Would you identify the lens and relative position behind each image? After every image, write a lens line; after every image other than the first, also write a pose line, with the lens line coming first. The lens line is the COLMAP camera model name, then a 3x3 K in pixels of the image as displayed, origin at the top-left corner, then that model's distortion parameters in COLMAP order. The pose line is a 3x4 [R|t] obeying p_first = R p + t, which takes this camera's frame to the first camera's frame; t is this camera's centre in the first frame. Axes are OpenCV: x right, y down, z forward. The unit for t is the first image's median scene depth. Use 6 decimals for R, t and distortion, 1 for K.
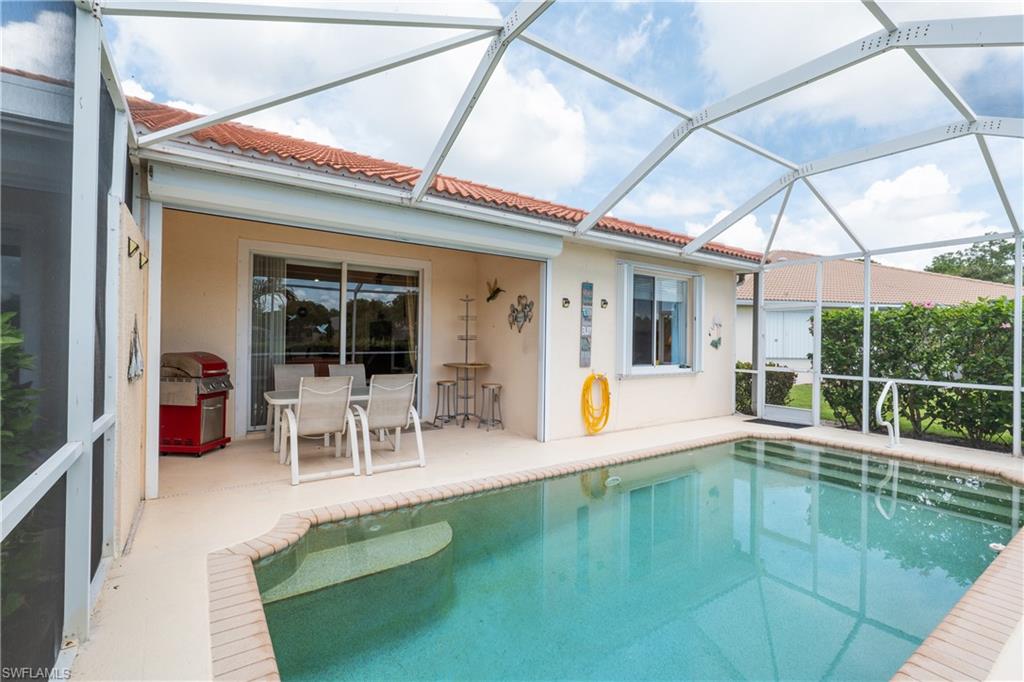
lens RADIAL K [[458.2, 0, 512.0], [0, 458.2, 341.0], [0, 0, 1]] dist [0.001459, -0.000020]
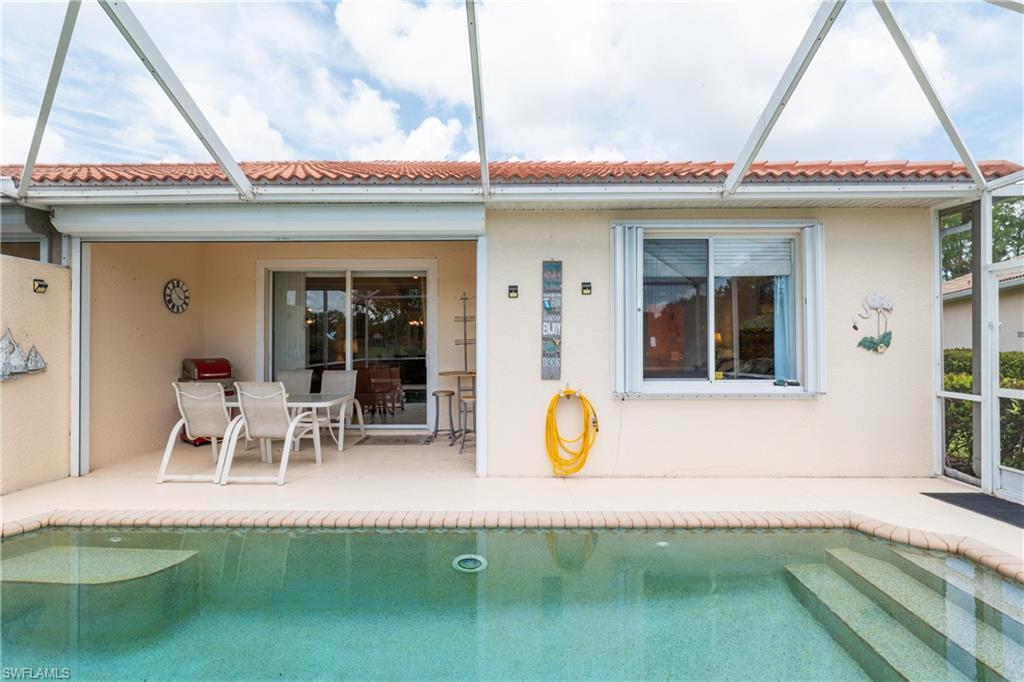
lens RADIAL K [[472.8, 0, 512.0], [0, 472.8, 341.0], [0, 0, 1]] dist [0.003839, 0.000246]
pose [[0.816634, -0.022498, -0.576717, 0.524313], [0.014762, 0.999727, -0.018096, 0.008701], [0.576967, 0.006264, 0.816743, 0.361353]]
